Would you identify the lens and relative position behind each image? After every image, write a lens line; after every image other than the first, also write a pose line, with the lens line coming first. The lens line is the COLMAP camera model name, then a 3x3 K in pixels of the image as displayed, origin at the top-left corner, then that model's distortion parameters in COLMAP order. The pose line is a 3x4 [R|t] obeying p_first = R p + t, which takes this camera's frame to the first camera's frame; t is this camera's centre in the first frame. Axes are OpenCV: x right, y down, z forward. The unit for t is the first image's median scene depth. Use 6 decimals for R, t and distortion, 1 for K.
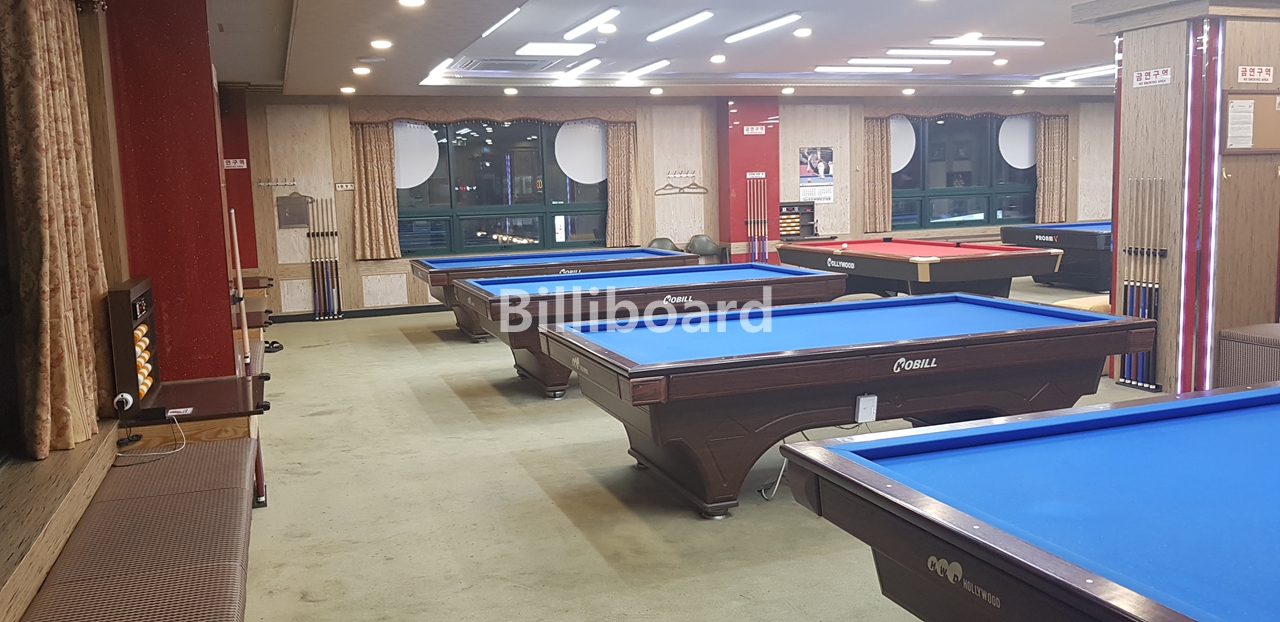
lens RADIAL K [[990.9, 0, 640.0], [0, 990.9, 311.0], [0, 0, 1]] dist [0.050215, -0.006726]
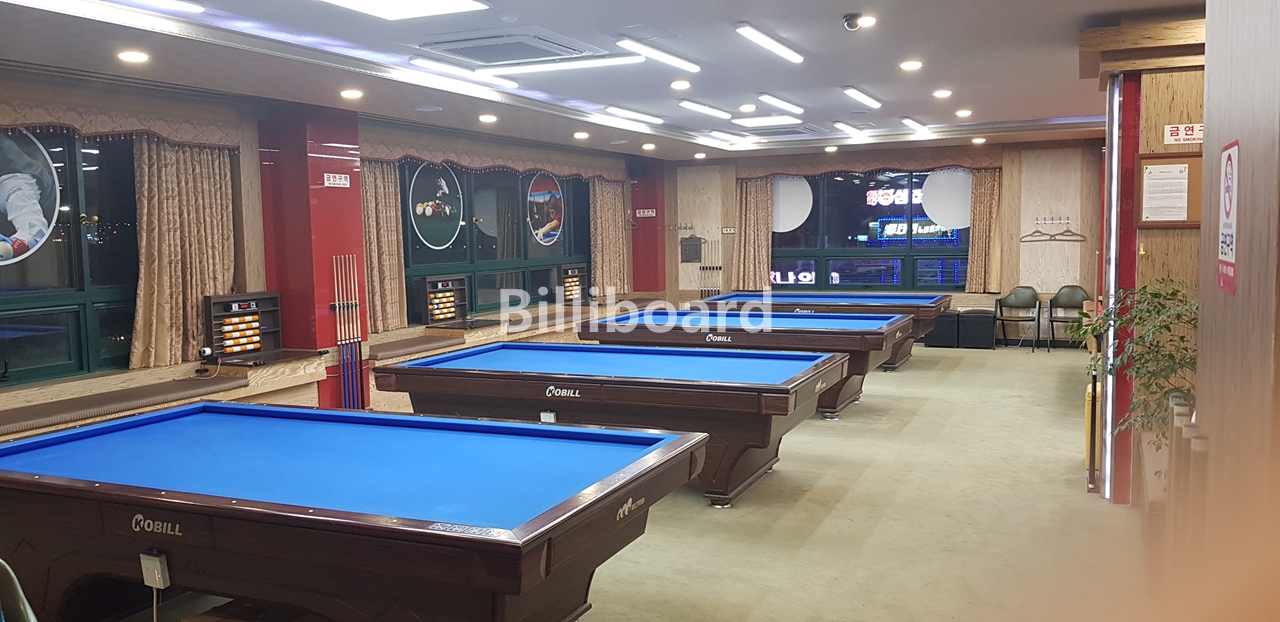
lens RADIAL K [[990.9, 0, 640.0], [0, 990.9, 311.0], [0, 0, 1]] dist [0.050215, -0.006726]
pose [[0.718320, 0.073717, -0.691797, 0.483788], [-0.091046, 0.995779, 0.011573, -0.030264], [0.689730, 0.054673, 0.721999, 0.046172]]
